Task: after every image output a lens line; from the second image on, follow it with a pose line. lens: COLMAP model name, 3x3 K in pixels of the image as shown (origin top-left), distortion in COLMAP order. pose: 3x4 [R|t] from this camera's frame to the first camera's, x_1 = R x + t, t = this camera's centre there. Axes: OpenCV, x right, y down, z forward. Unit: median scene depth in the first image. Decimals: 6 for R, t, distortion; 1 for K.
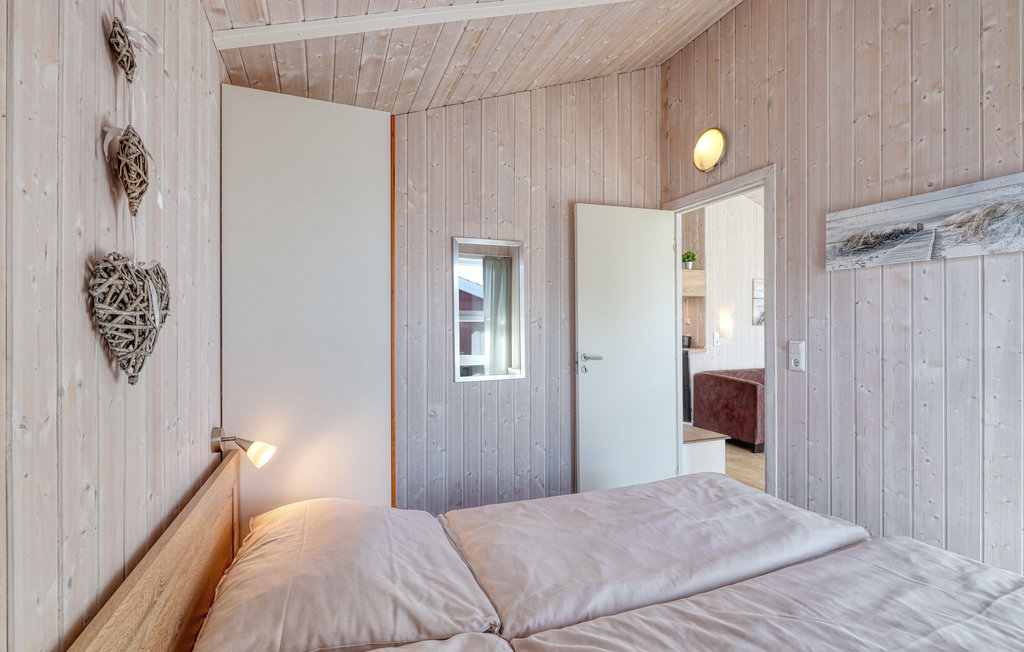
lens RADIAL K [[466.7, 0, 512.0], [0, 466.7, 326.0], [0, 0, 1]] dist [0.000137, -0.000196]
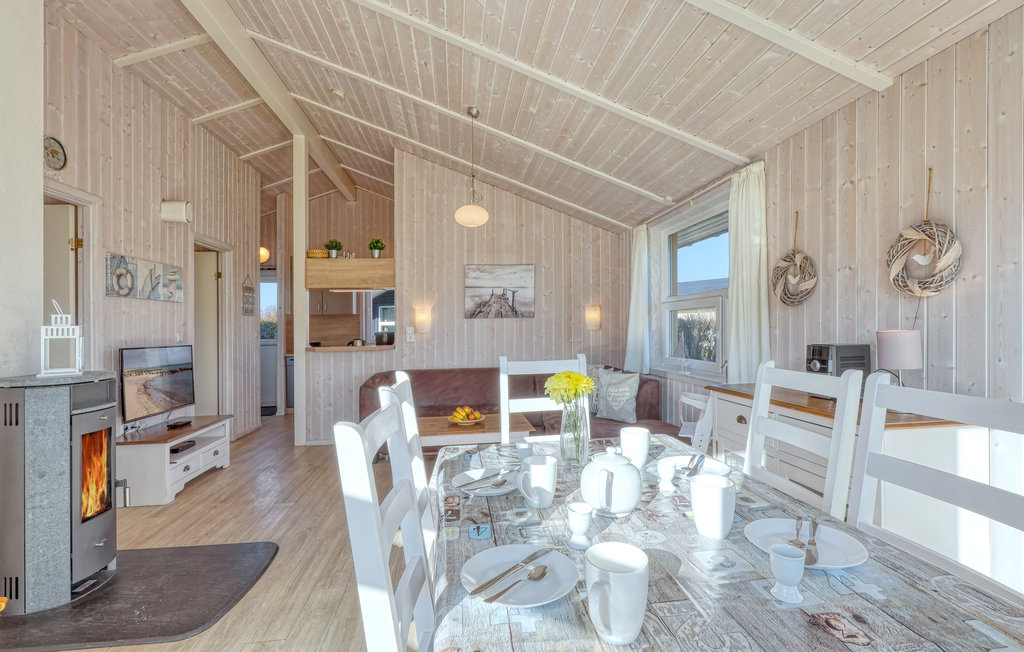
lens RADIAL K [[463.0, 0, 514.4], [0, 463.0, 322.1], [0, 0, 1]] dist [0.001115, -0.000030]
pose [[0.958852, -0.021362, -0.283100, 0.882657], [0.023827, 0.999702, 0.005264, 0.004092], [0.282903, -0.011793, 0.959076, 0.209019]]
